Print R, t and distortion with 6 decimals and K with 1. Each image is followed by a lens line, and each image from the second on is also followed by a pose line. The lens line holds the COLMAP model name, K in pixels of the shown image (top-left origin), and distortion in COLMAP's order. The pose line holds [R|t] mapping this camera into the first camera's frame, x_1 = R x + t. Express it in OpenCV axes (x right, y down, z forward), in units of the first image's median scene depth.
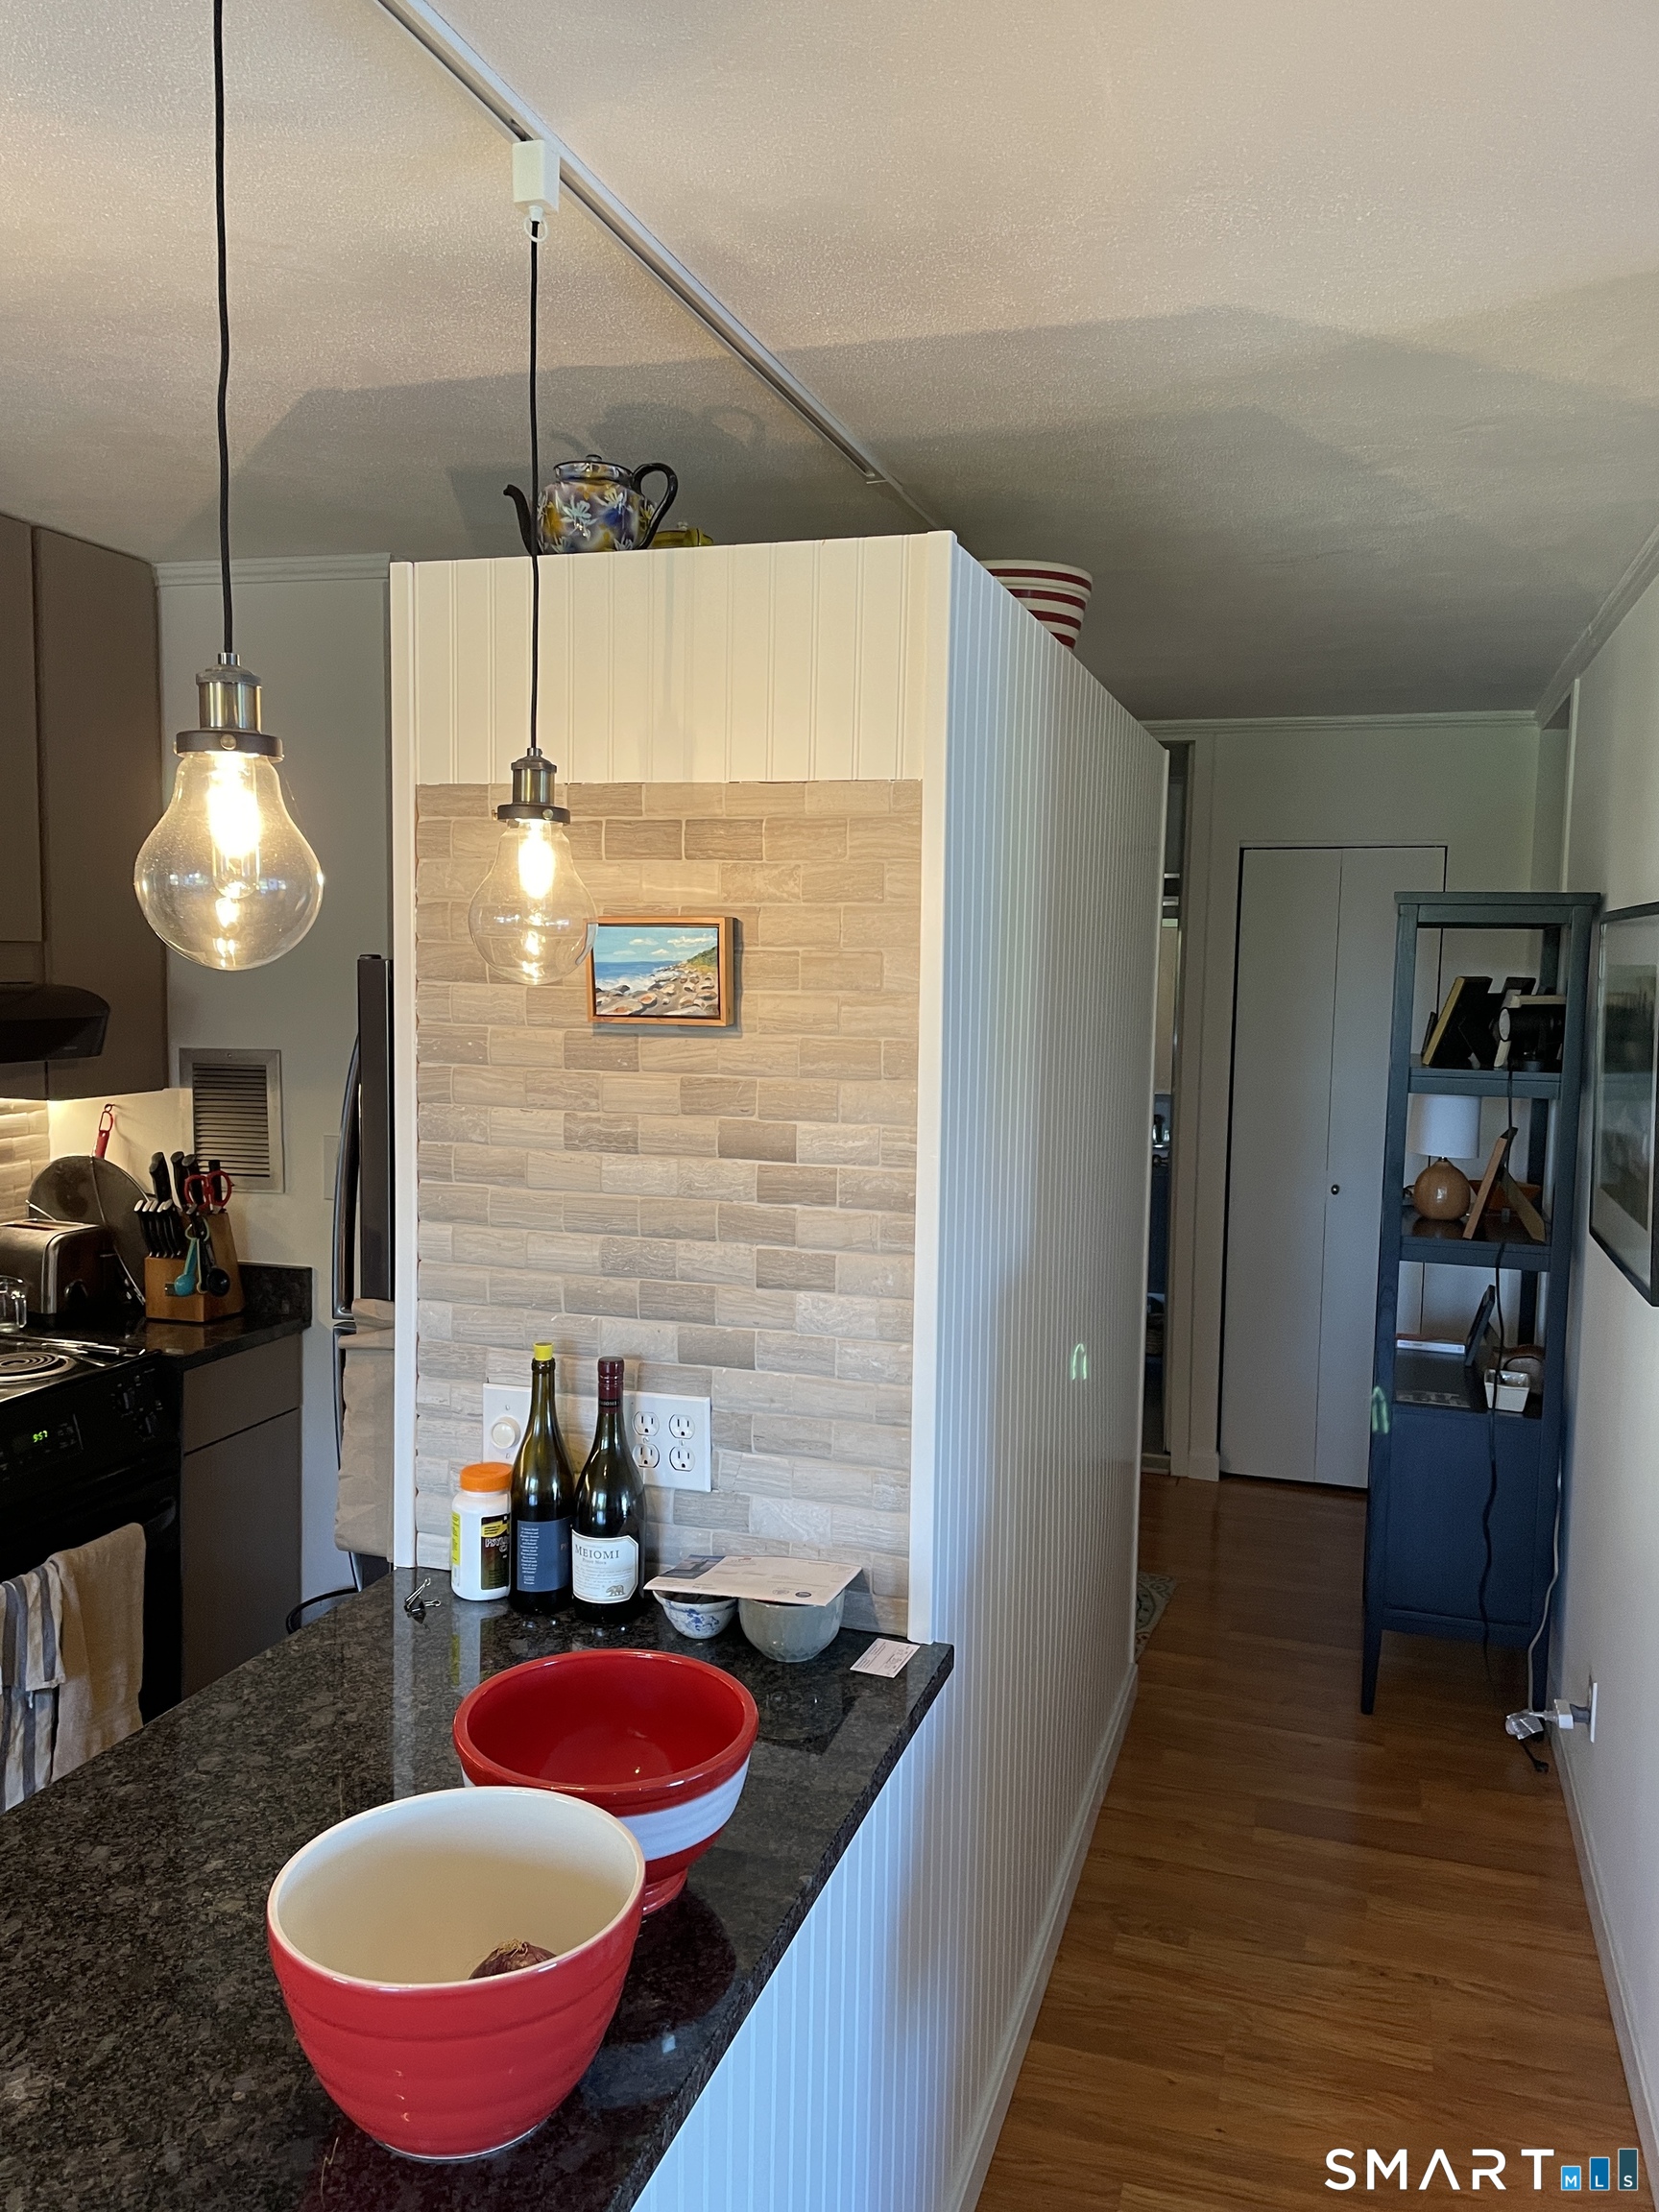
lens RADIAL K [[1688.1, 0, 830.1], [0, 1688.1, 1107.2], [0, 0, 1]] dist [0.006402, -0.000250]
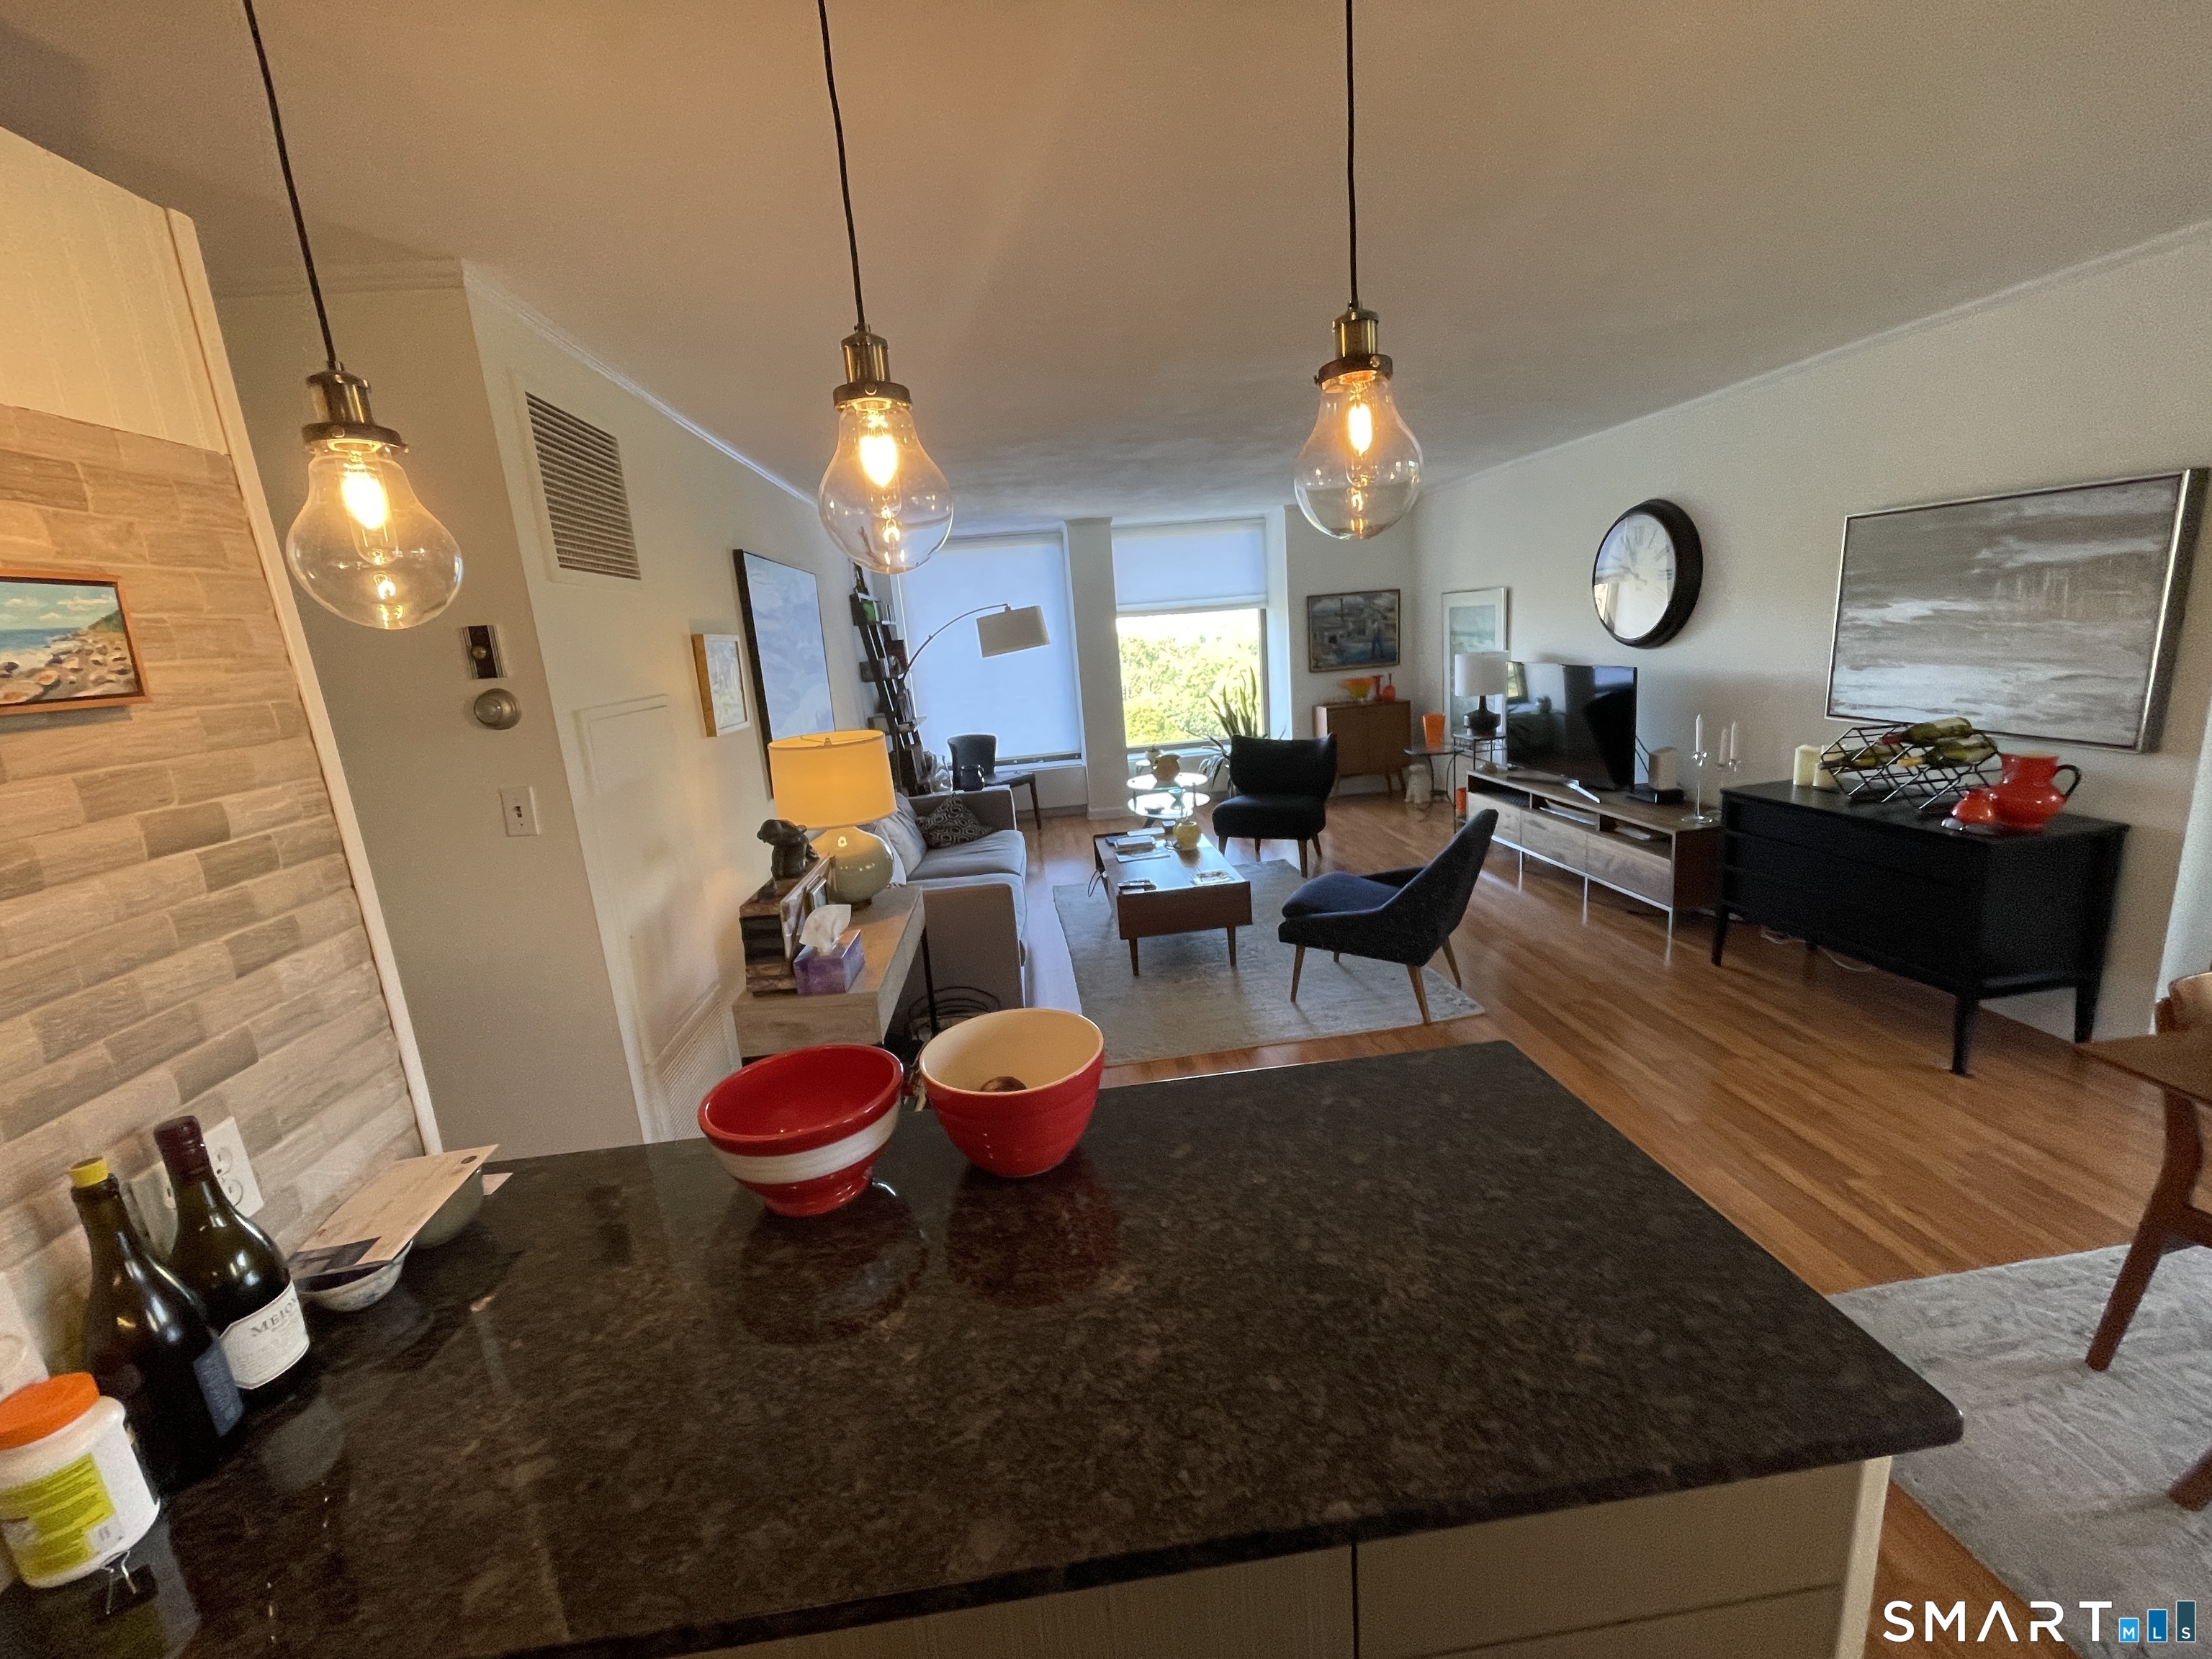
lens RADIAL K [[895.3, 0, 1106.9], [0, 895.3, 824.6], [0, 0, 1]] dist [-0.002602, -0.000489]
pose [[-0.395275, -0.185914, 0.899552, -0.681891], [0.153734, 0.952101, 0.264327, -0.033681], [-0.905607, 0.242774, -0.347760, 0.720412]]
